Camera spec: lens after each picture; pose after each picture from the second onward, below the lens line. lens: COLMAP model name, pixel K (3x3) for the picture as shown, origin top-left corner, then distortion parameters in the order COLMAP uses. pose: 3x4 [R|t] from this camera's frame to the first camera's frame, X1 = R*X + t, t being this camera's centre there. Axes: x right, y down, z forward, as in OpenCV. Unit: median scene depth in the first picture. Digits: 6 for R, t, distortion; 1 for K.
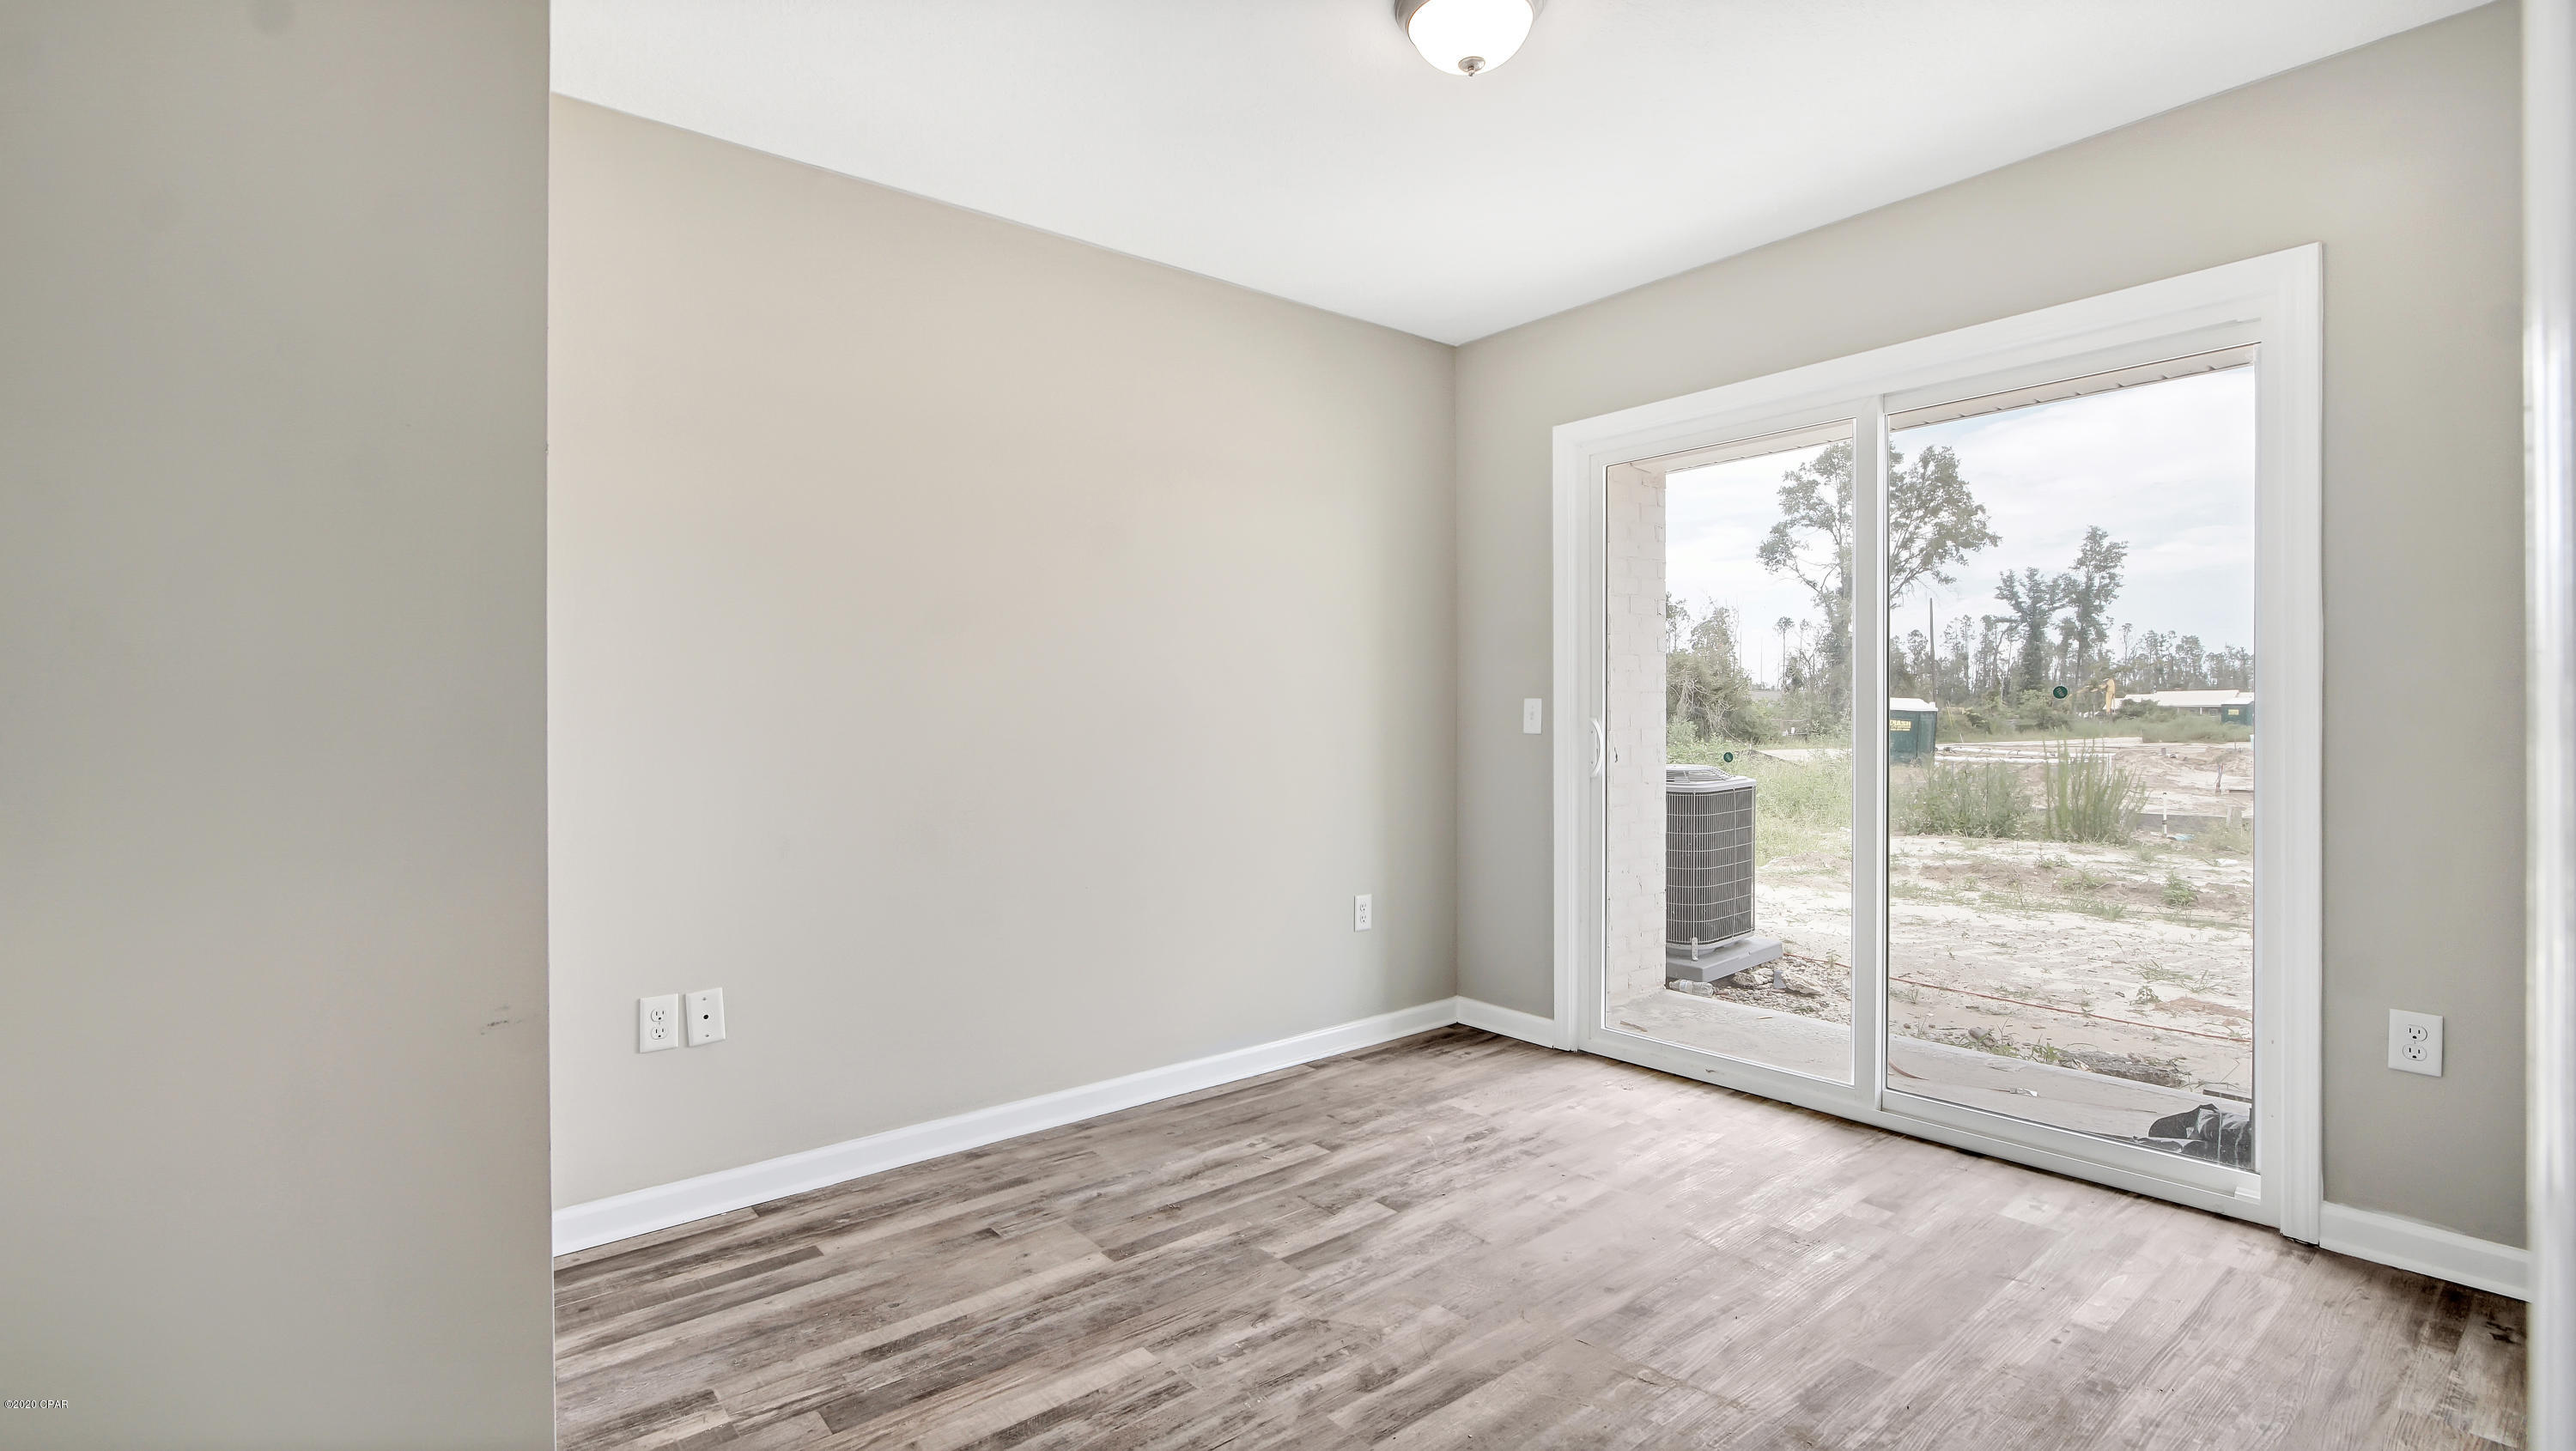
lens RADIAL K [[1161.4, 0, 1289.2], [0, 1161.4, 758.0], [0, 0, 1]] dist [-0.002031, 0.000329]
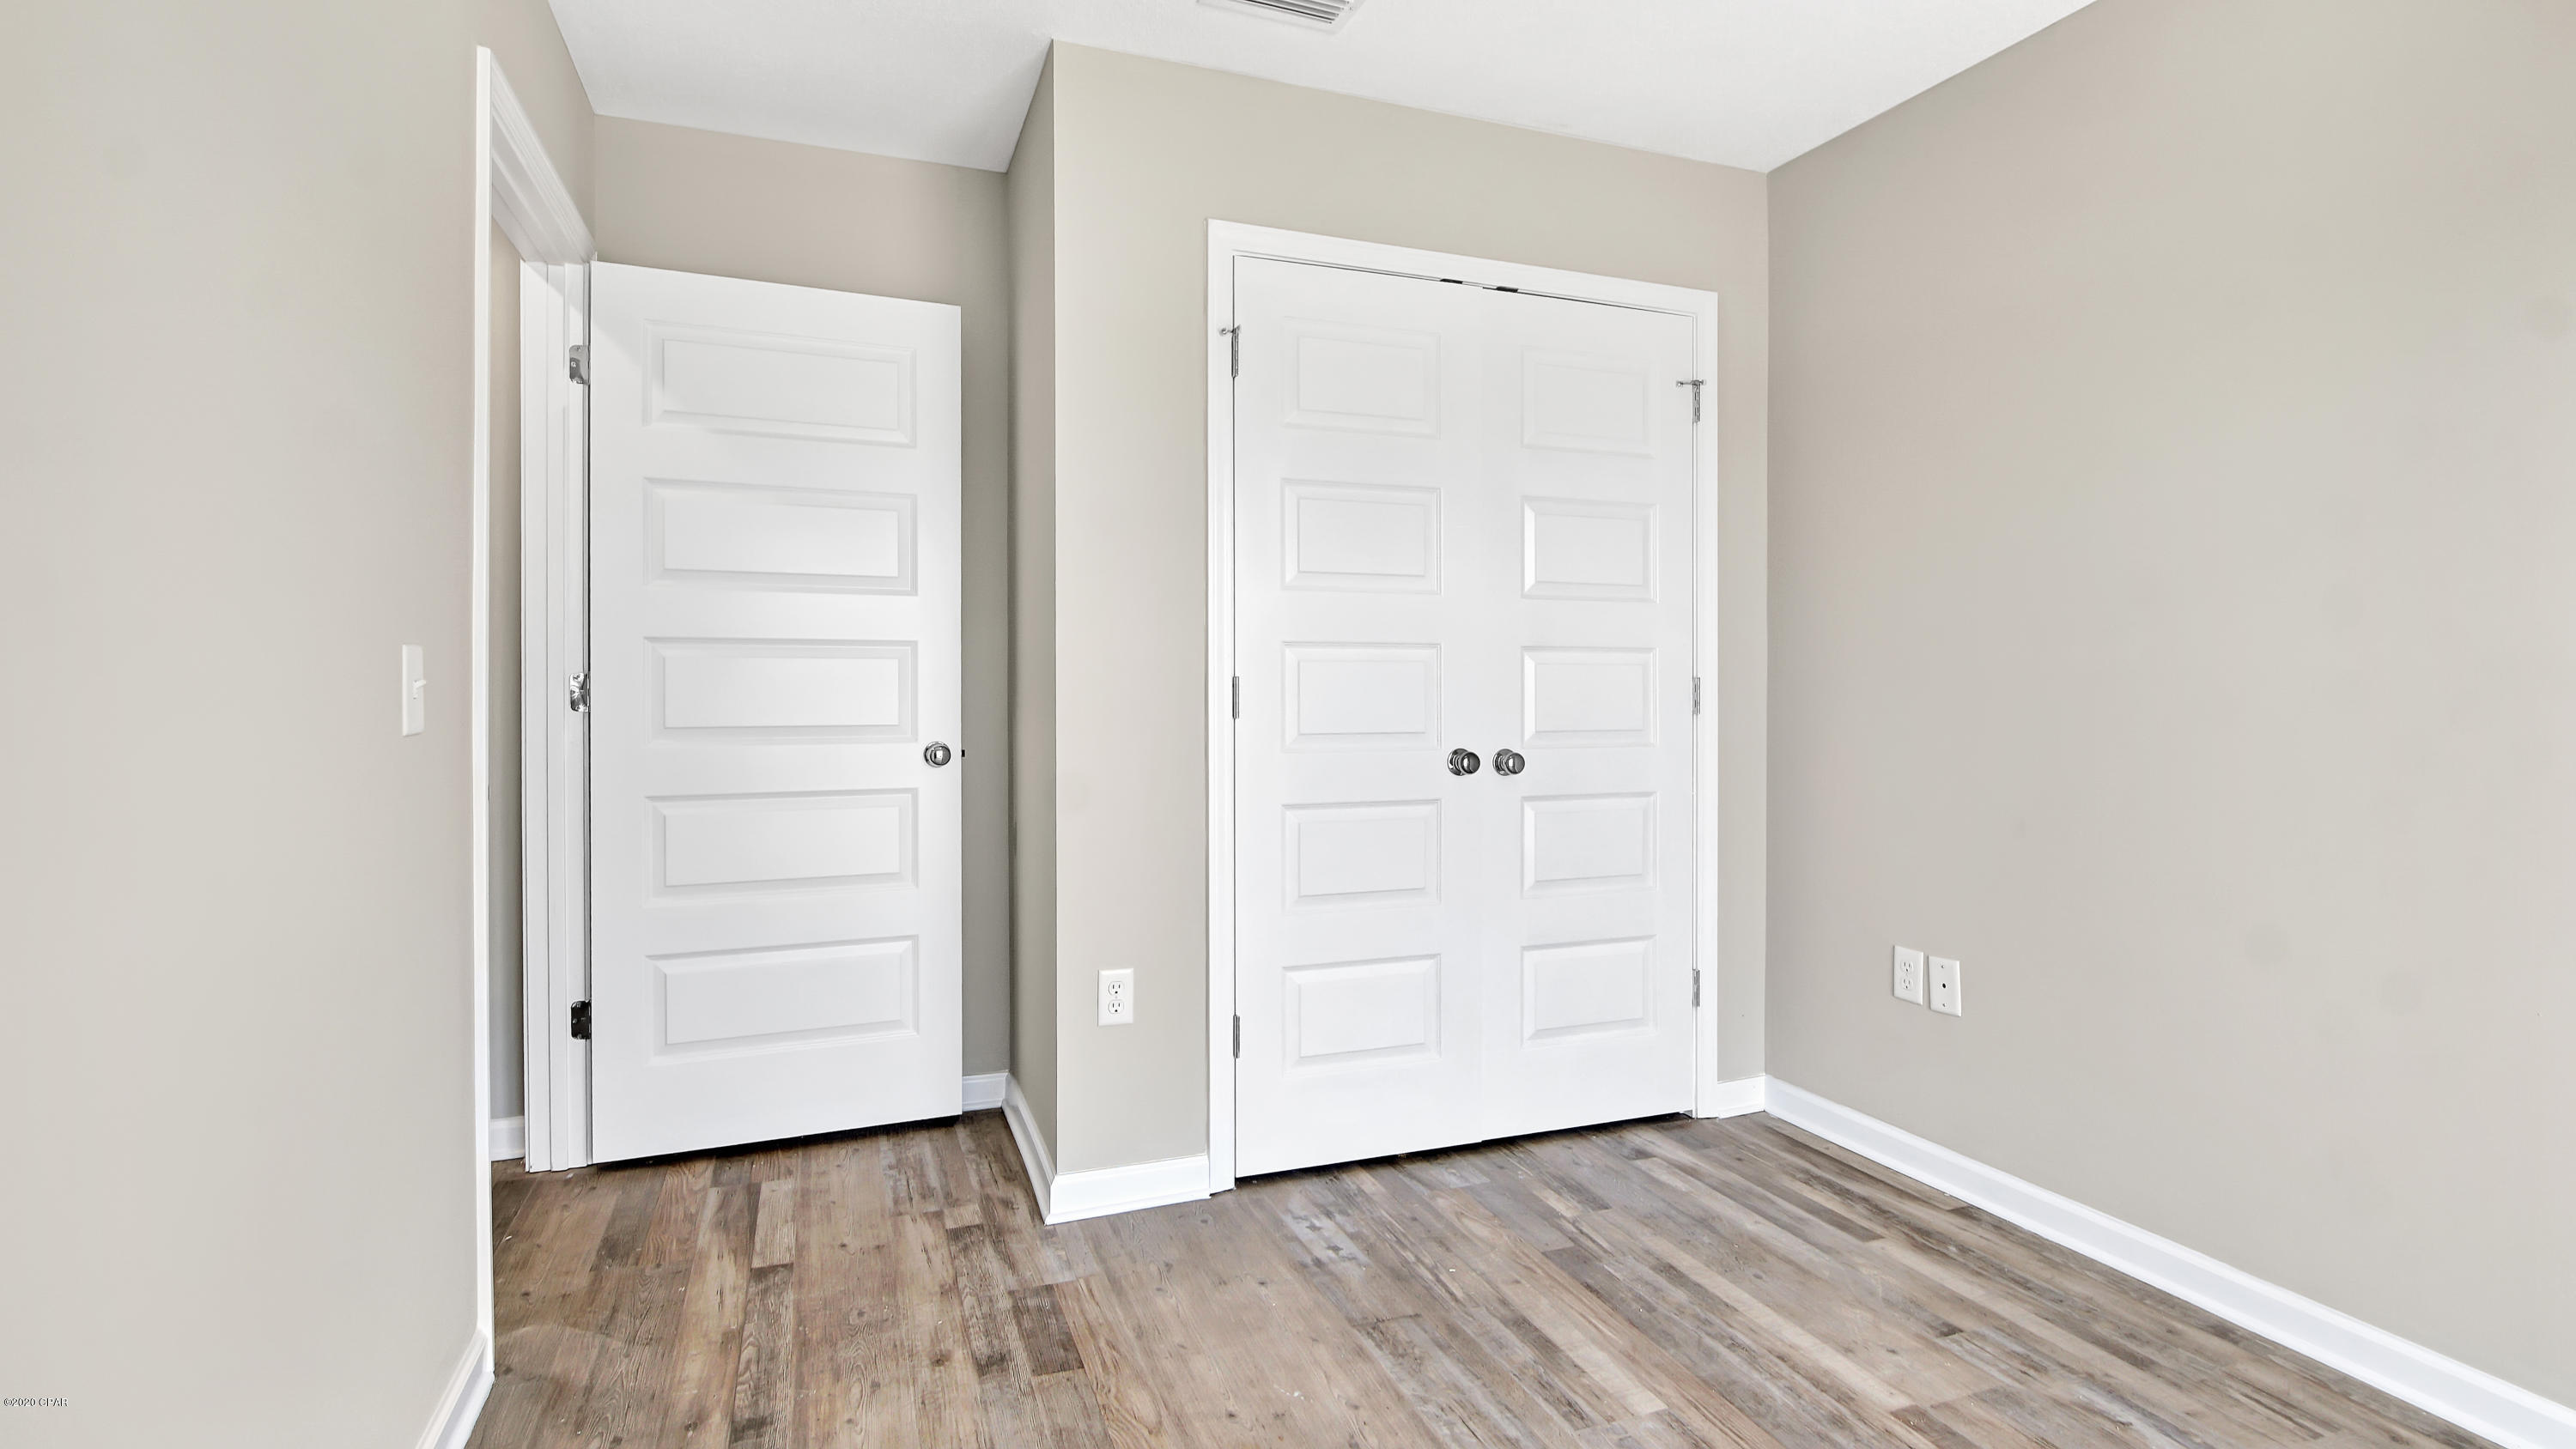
lens RADIAL K [[1237.9, 0, 1290.5], [0, 1237.9, 696.4], [0, 0, 1]] dist [0.001209, 0.000768]
pose [[-0.324773, 0.017776, -0.945625, 0.697727], [-0.035055, 0.998910, 0.030818, -0.036796], [0.945142, 0.043157, -0.323796, 0.845201]]
